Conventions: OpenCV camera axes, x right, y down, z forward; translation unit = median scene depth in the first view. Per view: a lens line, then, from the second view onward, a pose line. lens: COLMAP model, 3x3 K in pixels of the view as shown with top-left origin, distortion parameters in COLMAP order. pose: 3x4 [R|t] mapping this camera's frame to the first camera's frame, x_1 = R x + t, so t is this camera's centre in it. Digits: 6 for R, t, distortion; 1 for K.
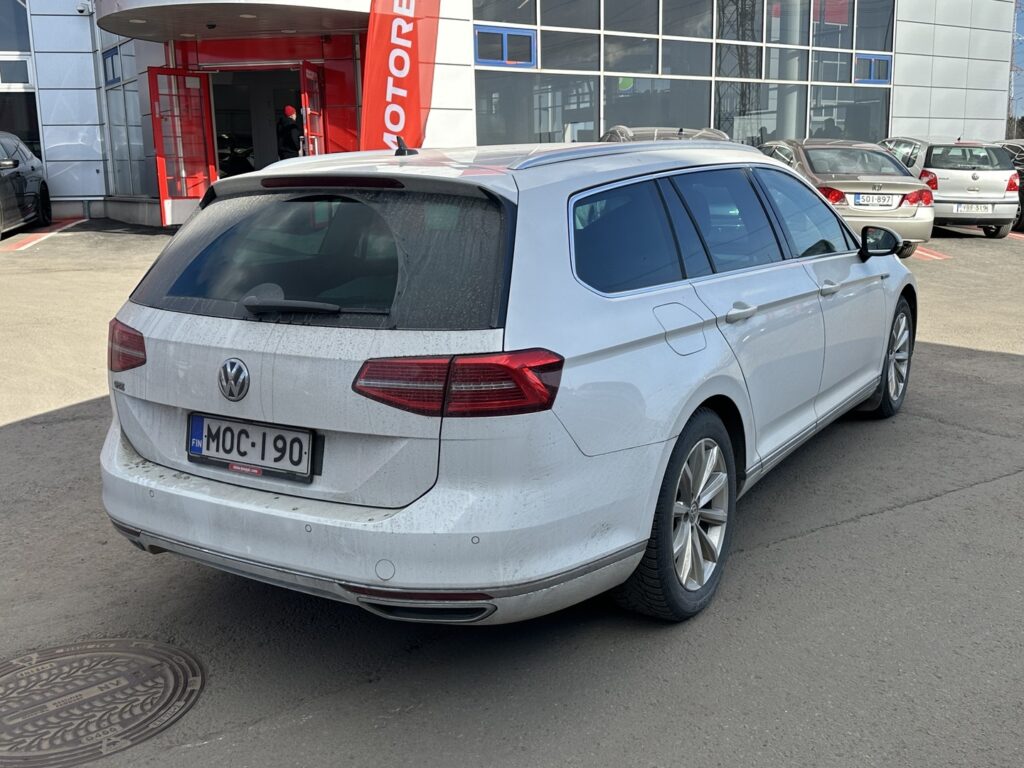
lens RADIAL K [[988.4, 0, 517.3], [0, 988.4, 384.3], [0, 0, 1]] dist [0.142140, -0.274076]
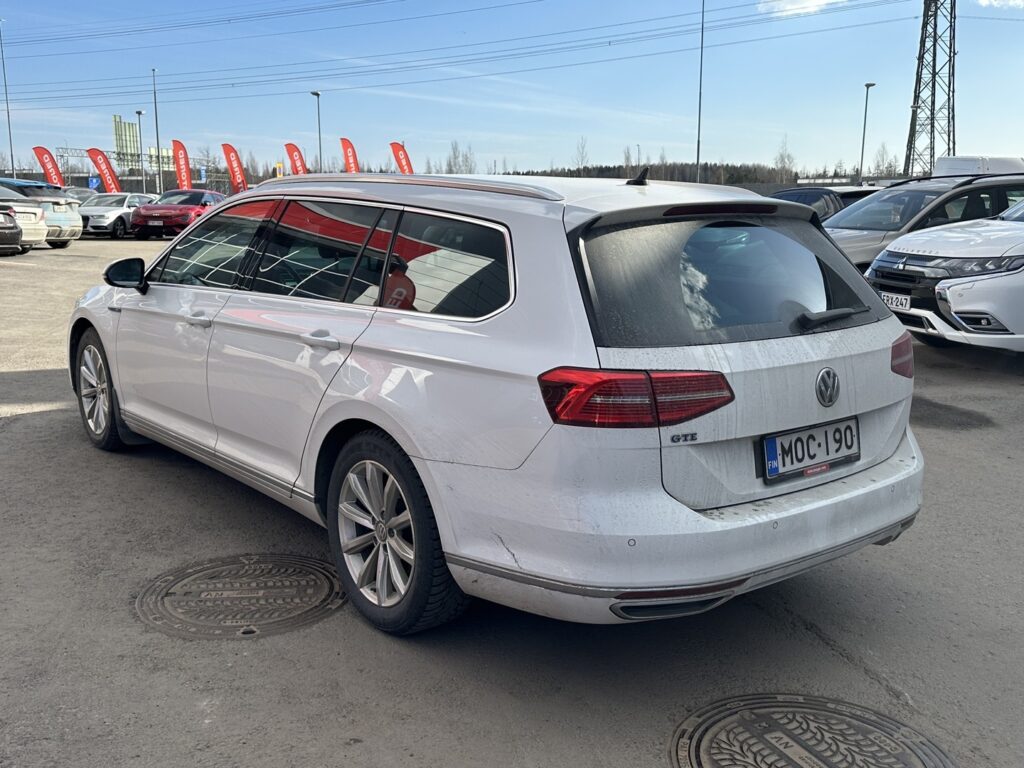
lens RADIAL K [[988.4, 0, 517.3], [0, 988.4, 384.3], [0, 0, 1]] dist [0.142140, -0.274076]
pose [[0.341300, -0.159321, 0.926354, -1.398185], [0.189554, 0.976949, 0.098185, -0.177954], [-0.920643, 0.142084, 0.363632, 0.897510]]
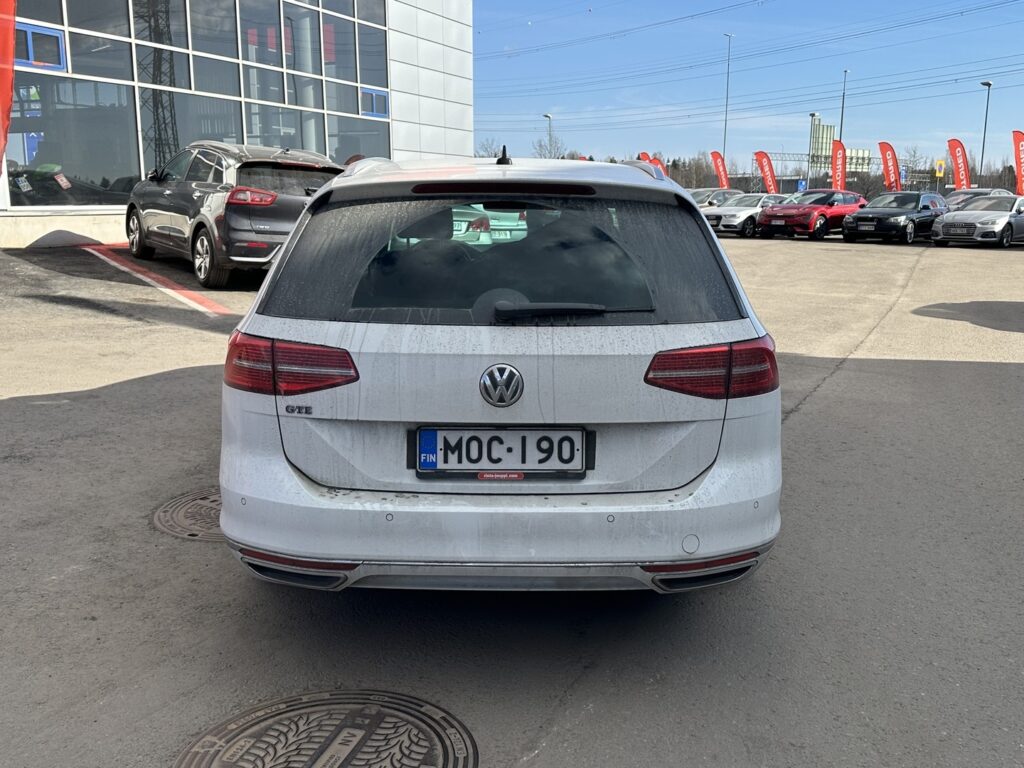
lens RADIAL K [[984.9, 0, 524.8], [0, 984.9, 394.5], [0, 0, 1]] dist [0.160448, -0.257355]
pose [[0.851352, -0.082803, 0.518019, -0.760067], [0.090448, 0.995846, 0.010533, -0.003667], [-0.516739, 0.037886, 0.855304, 0.146189]]
